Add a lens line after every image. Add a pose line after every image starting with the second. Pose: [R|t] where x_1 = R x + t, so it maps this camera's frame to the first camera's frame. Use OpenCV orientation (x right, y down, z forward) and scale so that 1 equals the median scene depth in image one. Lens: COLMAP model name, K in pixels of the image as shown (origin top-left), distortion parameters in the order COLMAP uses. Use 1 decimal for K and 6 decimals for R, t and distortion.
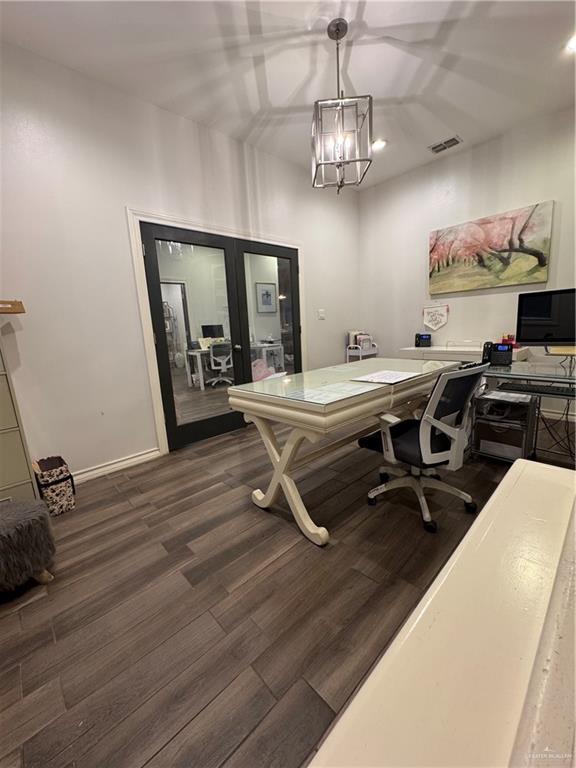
lens RADIAL K [[307.9, 0, 287.9], [0, 307.9, 383.2], [0, 0, 1]] dist [-0.000070, -0.000149]
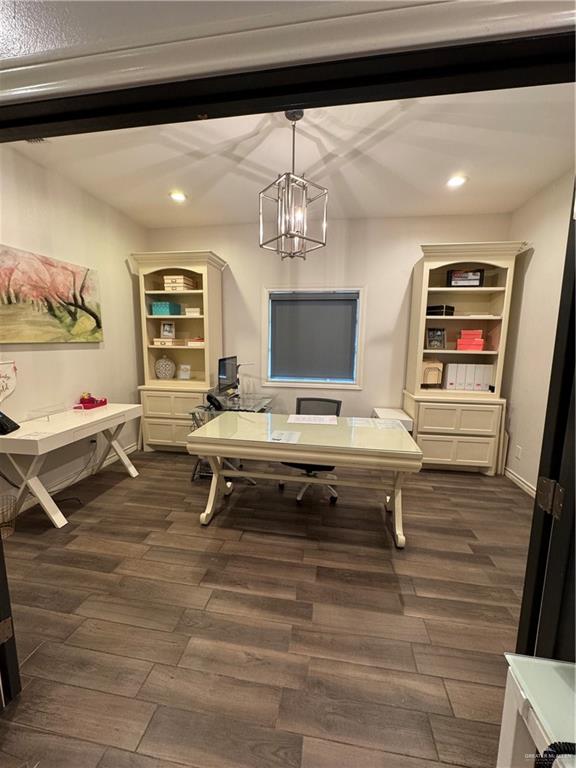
lens RADIAL K [[307.9, 0, 290.5], [0, 307.9, 382.6], [0, 0, 1]] dist [-0.000070, -0.000149]
pose [[-0.623901, -0.063316, 0.778935, -0.410048], [0.164588, 0.963712, 0.210165, -0.289831], [-0.763976, 0.259326, -0.590840, 1.090328]]
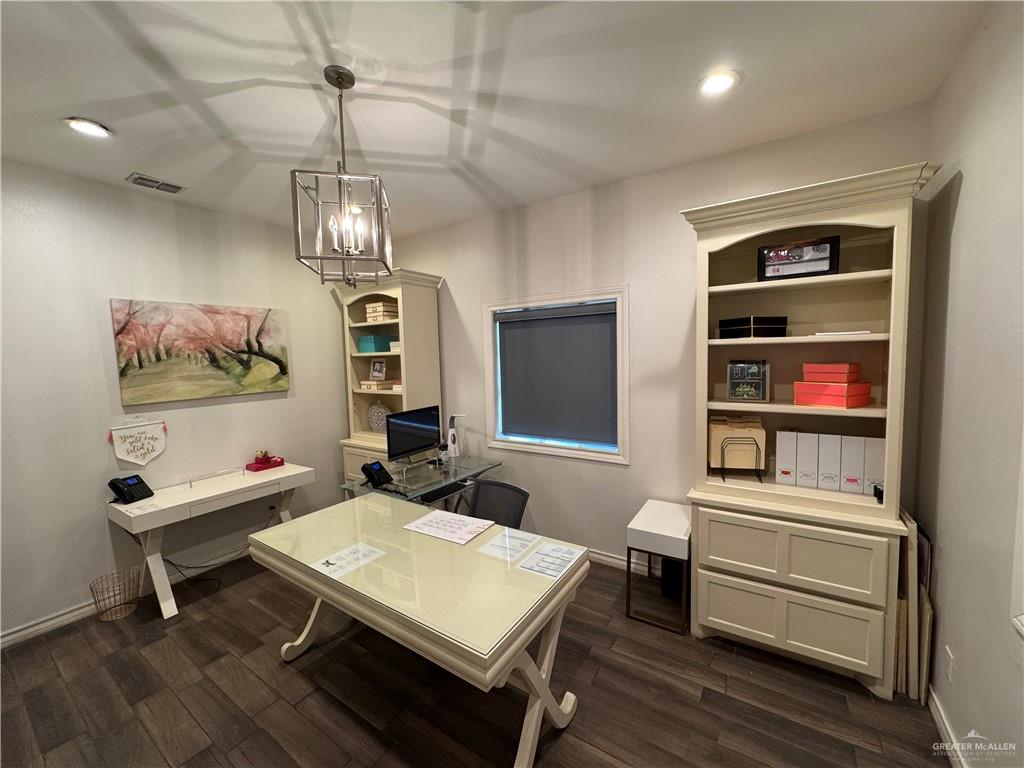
lens RADIAL K [[410.5, 0, 513.0], [0, 410.5, 381.1], [0, 0, 1]] dist [-0.000070, -0.000149]
pose [[-0.231508, -0.007208, 0.972806, -0.495618], [0.219985, 0.973683, 0.059566, -0.262286], [-0.947634, 0.227793, -0.223829, 0.583688]]
